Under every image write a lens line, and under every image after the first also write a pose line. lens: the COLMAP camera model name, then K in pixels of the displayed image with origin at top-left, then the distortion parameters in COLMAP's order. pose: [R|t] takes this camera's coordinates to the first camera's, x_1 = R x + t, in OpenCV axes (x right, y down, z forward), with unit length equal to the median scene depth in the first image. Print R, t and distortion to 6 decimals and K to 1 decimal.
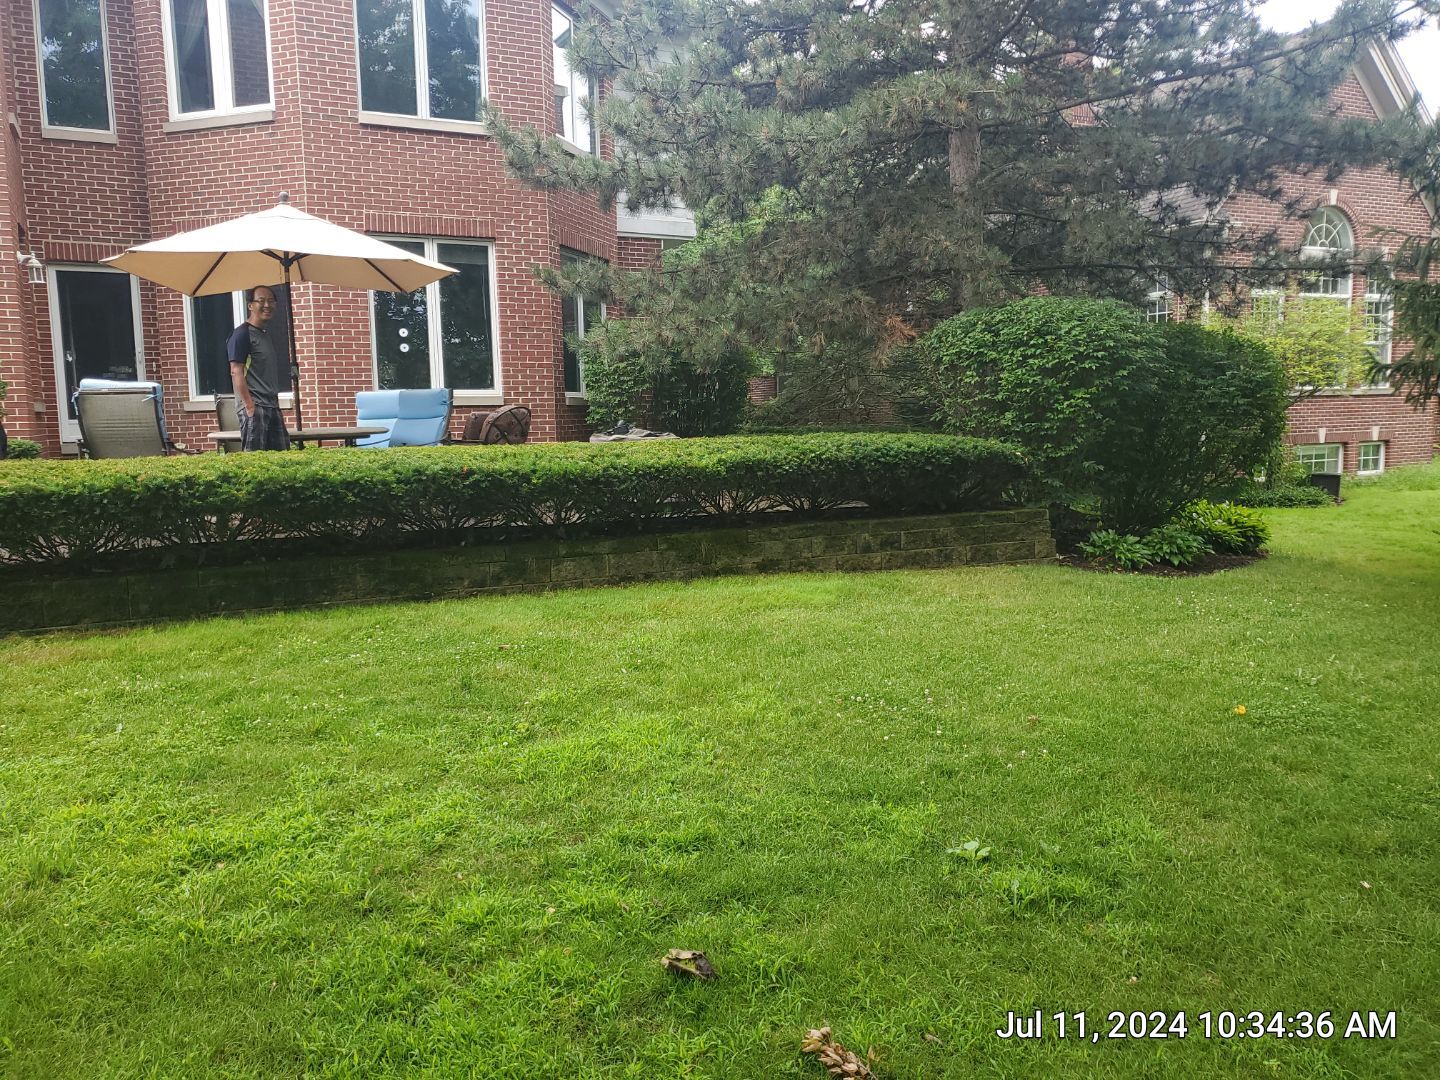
lens RADIAL K [[1081.3, 0, 723.3], [0, 1081.3, 532.8], [0, 0, 1]] dist [-0.029034, 0.015965]
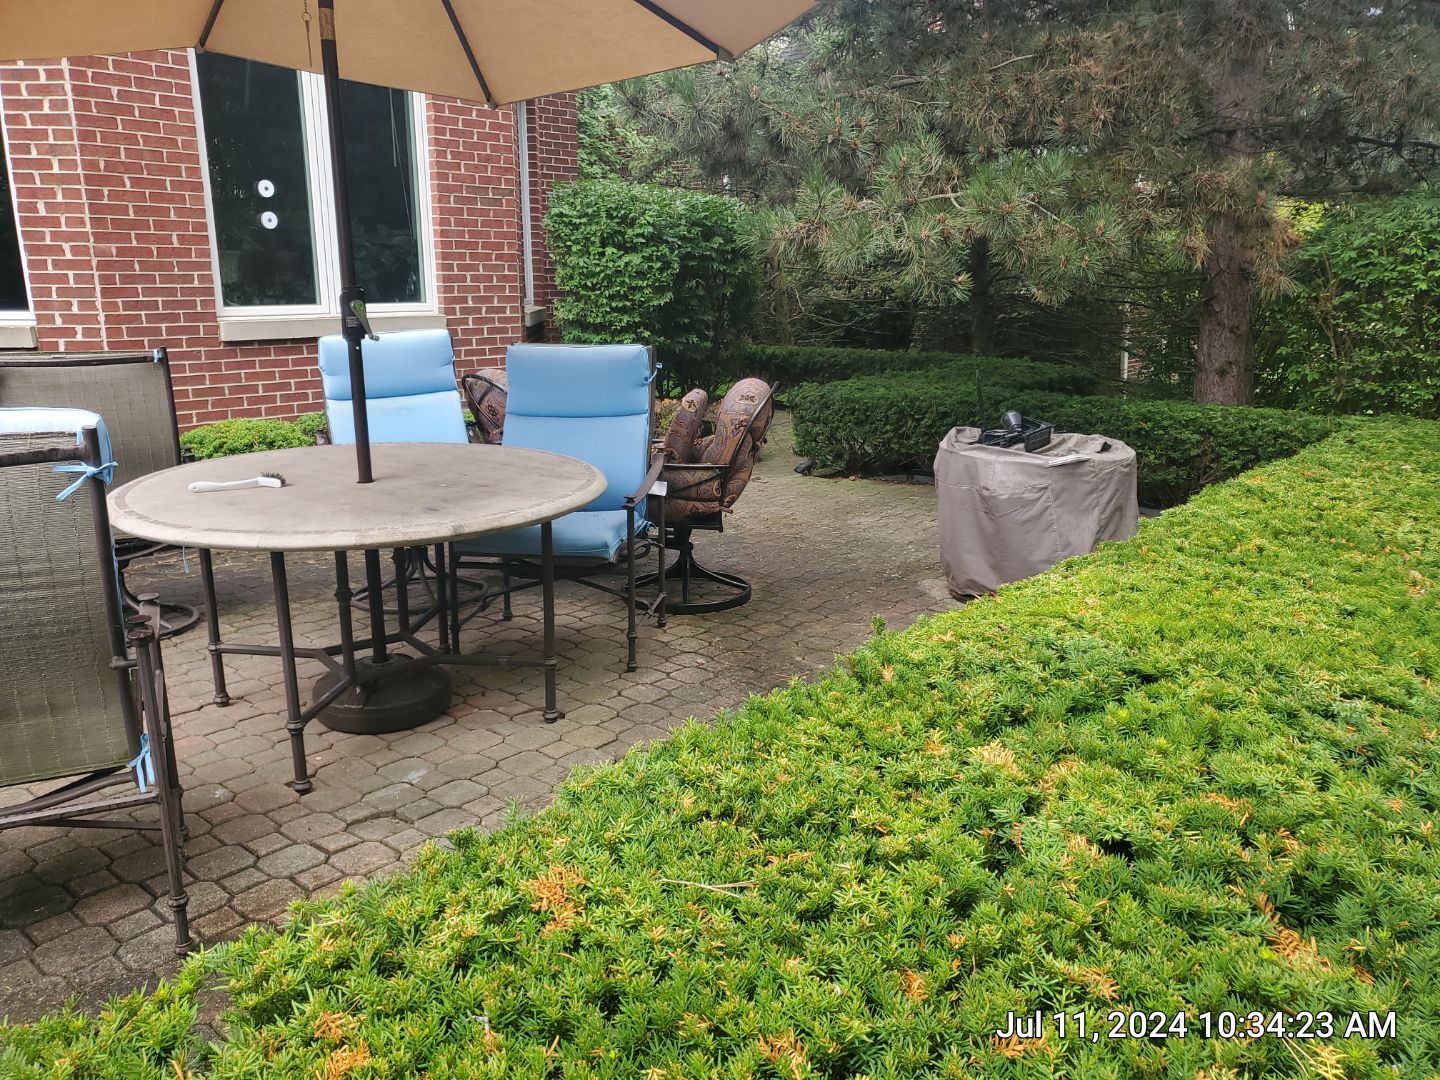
lens RADIAL K [[1081.3, 0, 718.1], [0, 1081.3, 543.4], [0, 0, 1]] dist [-0.029034, 0.015965]
pose [[0.916088, -0.078194, 0.393278, -0.507047], [0.024659, 0.989931, 0.139384, -0.143172], [-0.400218, -0.117991, 0.908793, 0.735743]]
